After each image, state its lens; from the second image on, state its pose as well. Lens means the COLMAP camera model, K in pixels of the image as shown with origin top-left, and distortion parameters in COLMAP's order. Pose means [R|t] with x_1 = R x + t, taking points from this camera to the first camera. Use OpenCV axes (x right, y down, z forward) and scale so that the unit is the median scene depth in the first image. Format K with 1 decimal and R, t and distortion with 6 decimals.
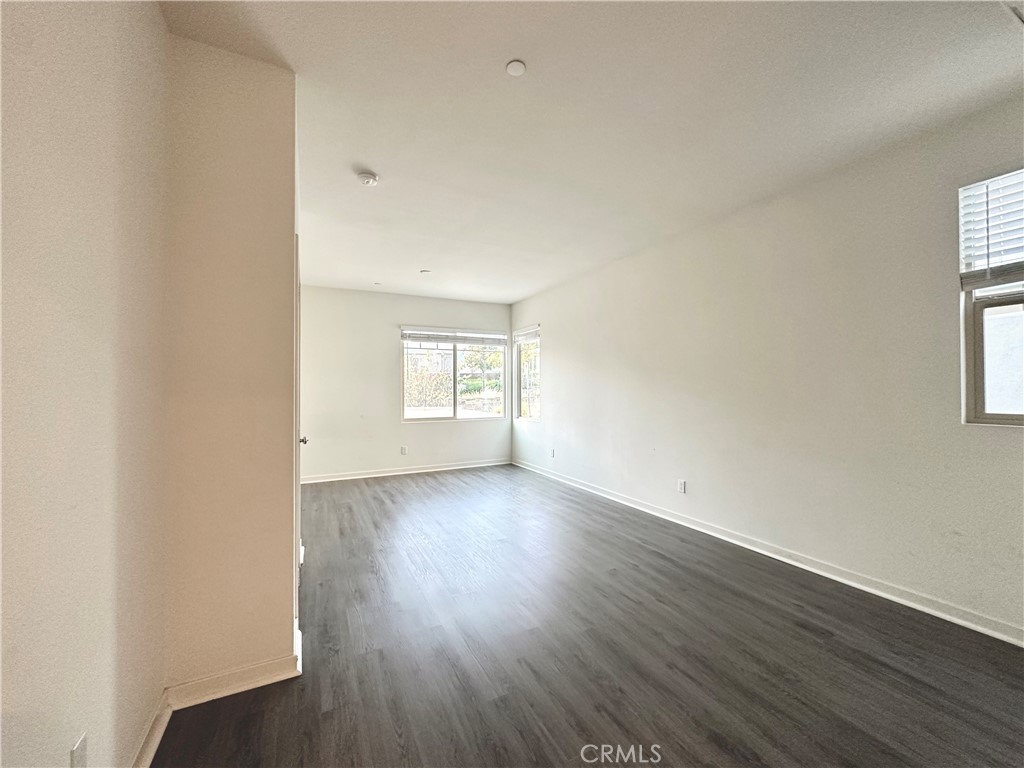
lens RADIAL K [[414.5, 0, 513.8], [0, 414.5, 383.6], [0, 0, 1]] dist [-0.001363, 0.000134]
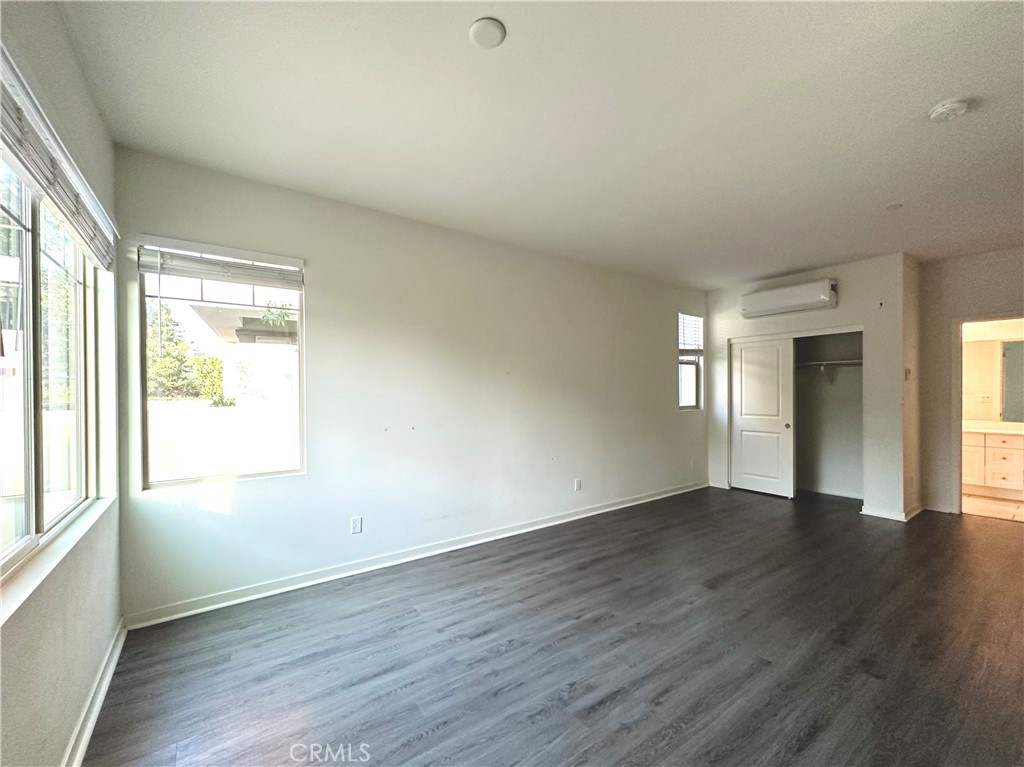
lens RADIAL K [[425.1, 0, 518.3], [0, 425.1, 388.1], [0, 0, 1]] dist [0.001451, 0.000040]
pose [[-0.168056, 0.016631, 0.985637, -0.457163], [-0.005119, 0.999829, -0.017744, 0.005586], [-0.985764, -0.008028, -0.167942, 0.879155]]
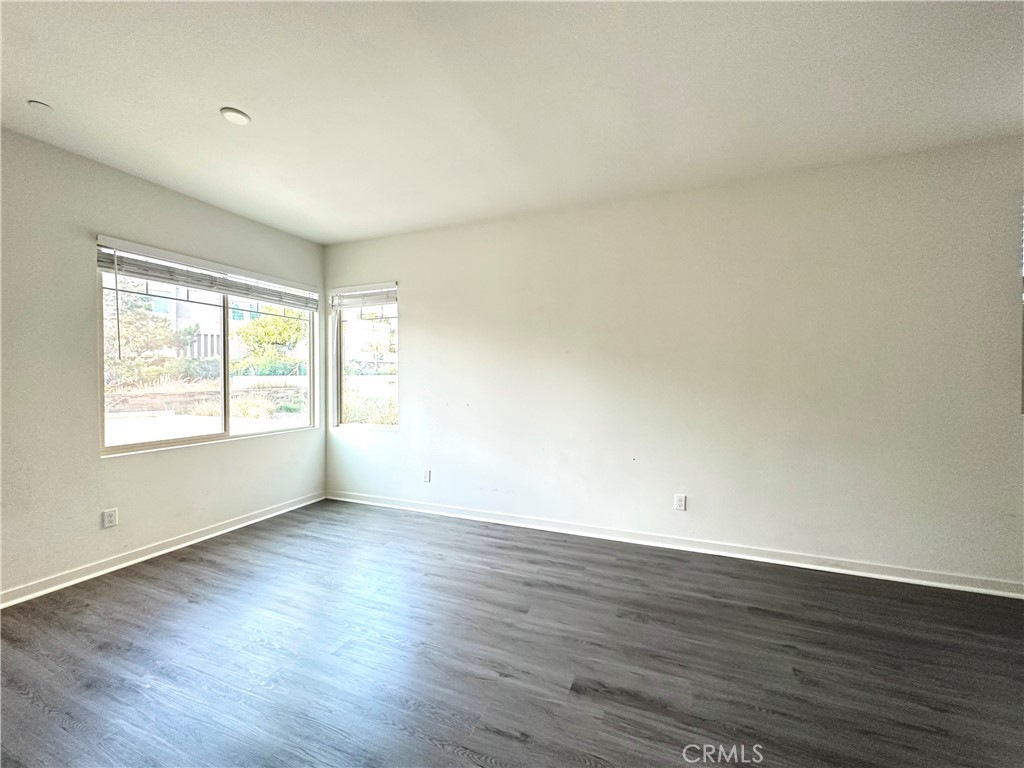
lens RADIAL K [[414.5, 0, 513.8], [0, 414.5, 383.6], [0, 0, 1]] dist [-0.001363, 0.000134]
pose [[0.753843, -0.004901, 0.657036, -0.238125], [-0.010177, 0.999765, 0.019134, 0.003449], [-0.656976, -0.021110, 0.753616, 0.398620]]
